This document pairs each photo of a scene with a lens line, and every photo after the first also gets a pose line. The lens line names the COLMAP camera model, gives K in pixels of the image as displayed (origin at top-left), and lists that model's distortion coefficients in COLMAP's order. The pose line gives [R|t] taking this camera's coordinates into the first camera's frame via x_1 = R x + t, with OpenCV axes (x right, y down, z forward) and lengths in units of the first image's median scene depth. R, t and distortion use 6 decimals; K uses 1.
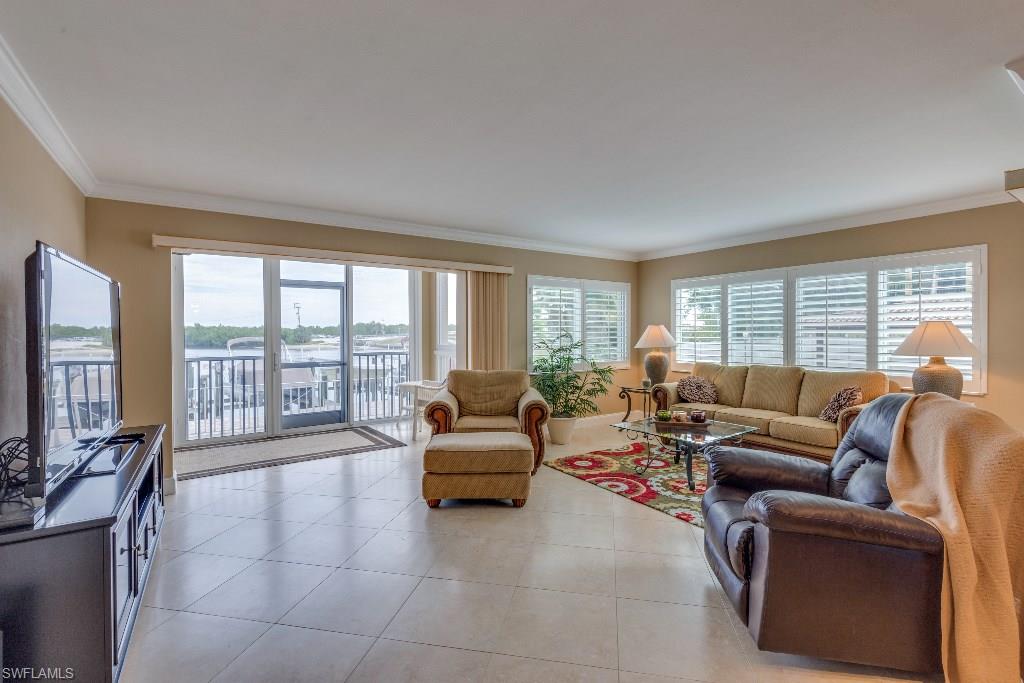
lens RADIAL K [[447.0, 0, 512.0], [0, 447.0, 341.5], [0, 0, 1]] dist [-0.000562, -0.000097]
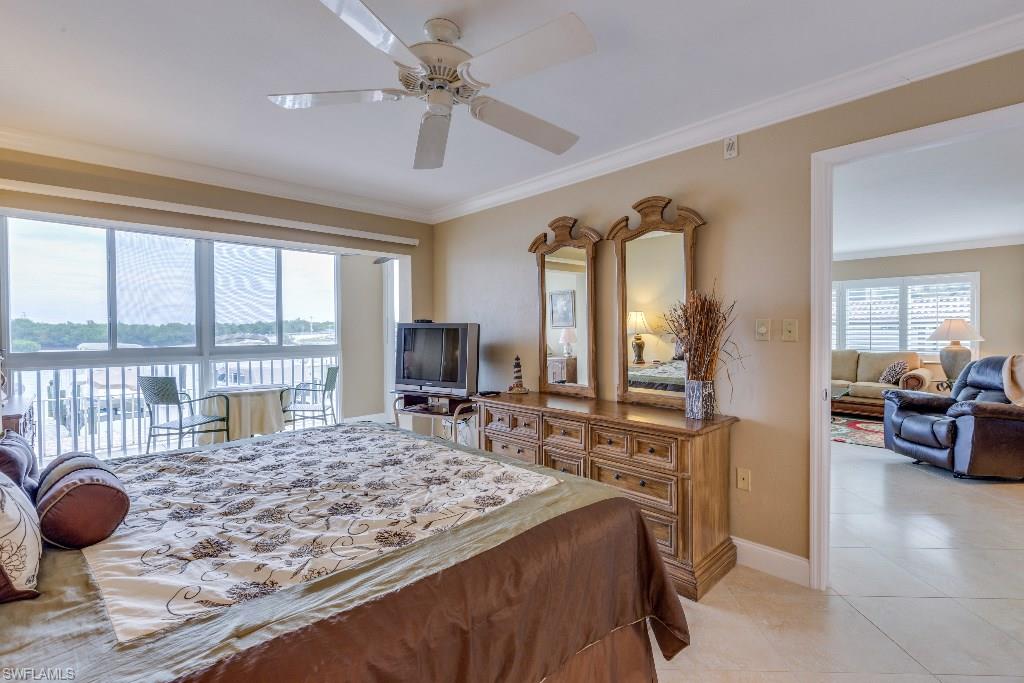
lens RADIAL K [[467.5, 0, 512.0], [0, 467.5, 341.5], [0, 0, 1]] dist [0.000446, 0.000107]
pose [[0.981989, -0.007124, 0.188806, -0.763402], [0.006417, 0.999970, 0.004356, 0.015602], [-0.188831, -0.003066, 0.982005, -0.289011]]
